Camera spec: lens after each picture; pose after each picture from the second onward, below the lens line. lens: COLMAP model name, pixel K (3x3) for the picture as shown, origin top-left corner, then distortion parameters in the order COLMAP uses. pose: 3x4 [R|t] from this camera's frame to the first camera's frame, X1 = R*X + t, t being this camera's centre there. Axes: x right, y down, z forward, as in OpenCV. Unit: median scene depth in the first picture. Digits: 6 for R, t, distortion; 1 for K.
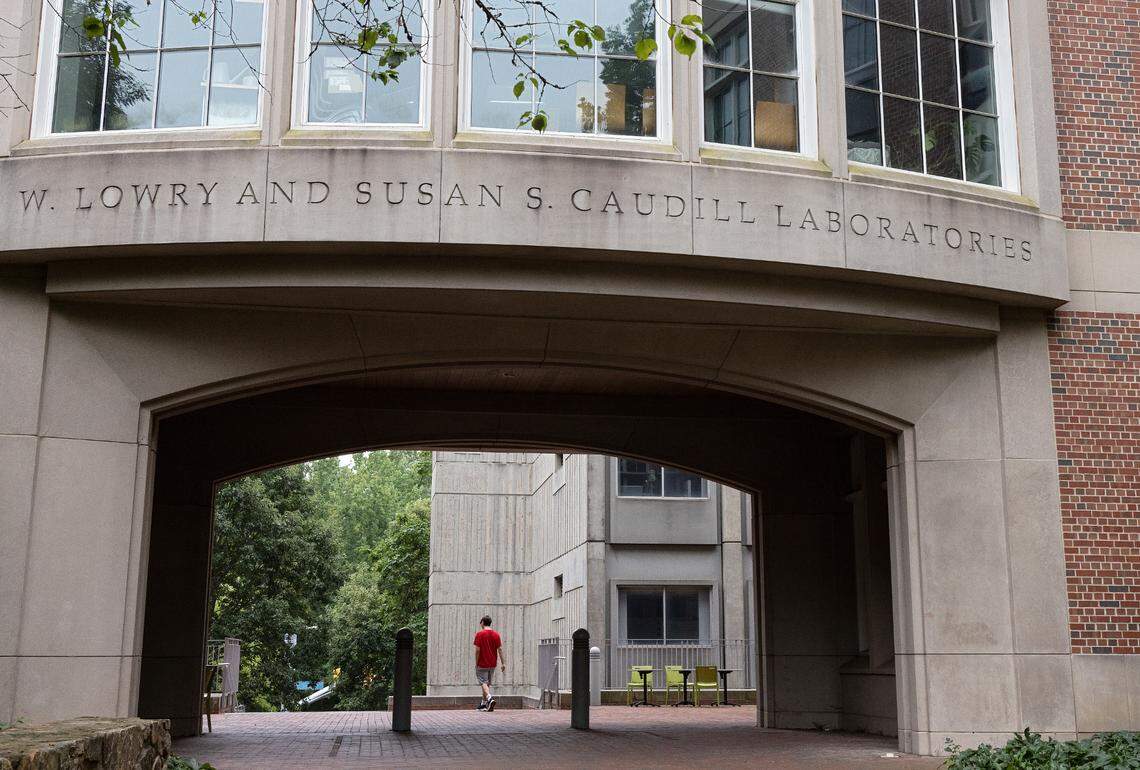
lens RADIAL K [[1337.6, 0, 577.8], [0, 1337.6, 378.5], [0, 0, 1]] dist [0.011135, 0.000000]
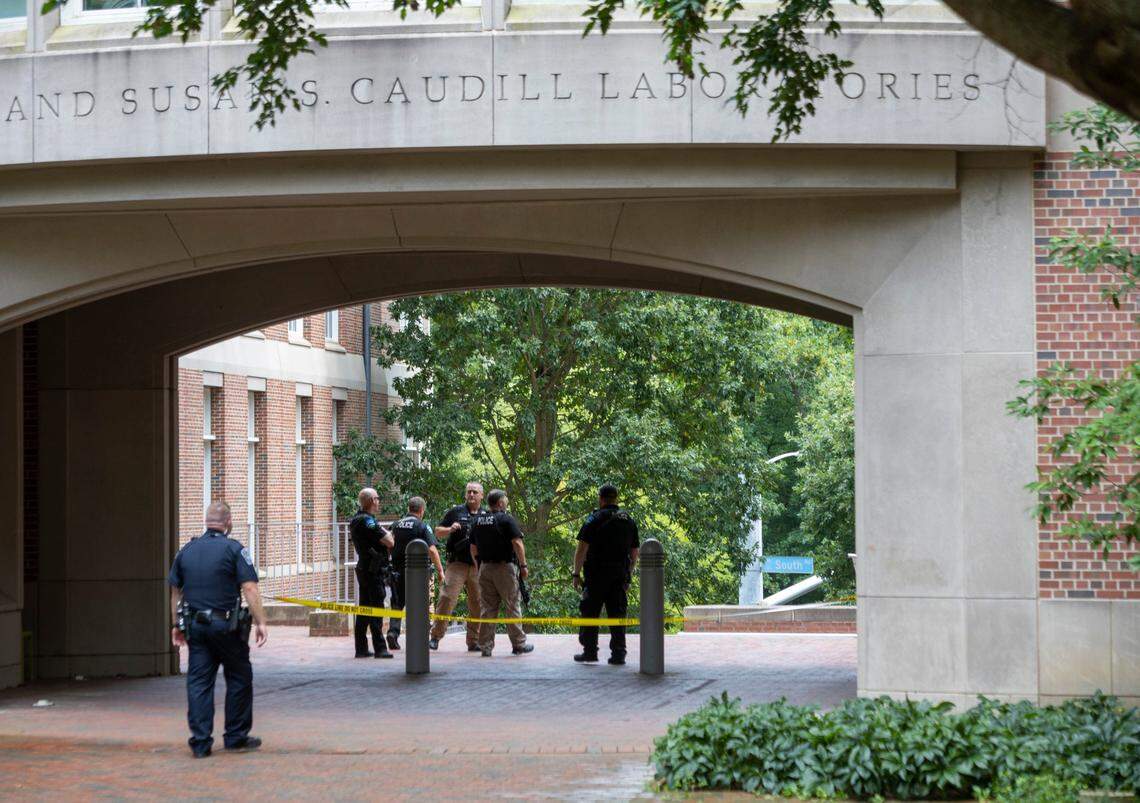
lens RADIAL K [[3371.8, 0, 572.0], [0, 3371.8, 401.3], [0, 0, 1]] dist [0.003177, 0.000000]
pose [[0.930987, -0.008433, -0.364954, 0.824800], [0.076775, 0.981896, 0.173162, -0.270582], [0.356887, -0.189231, 0.914780, -0.884334]]
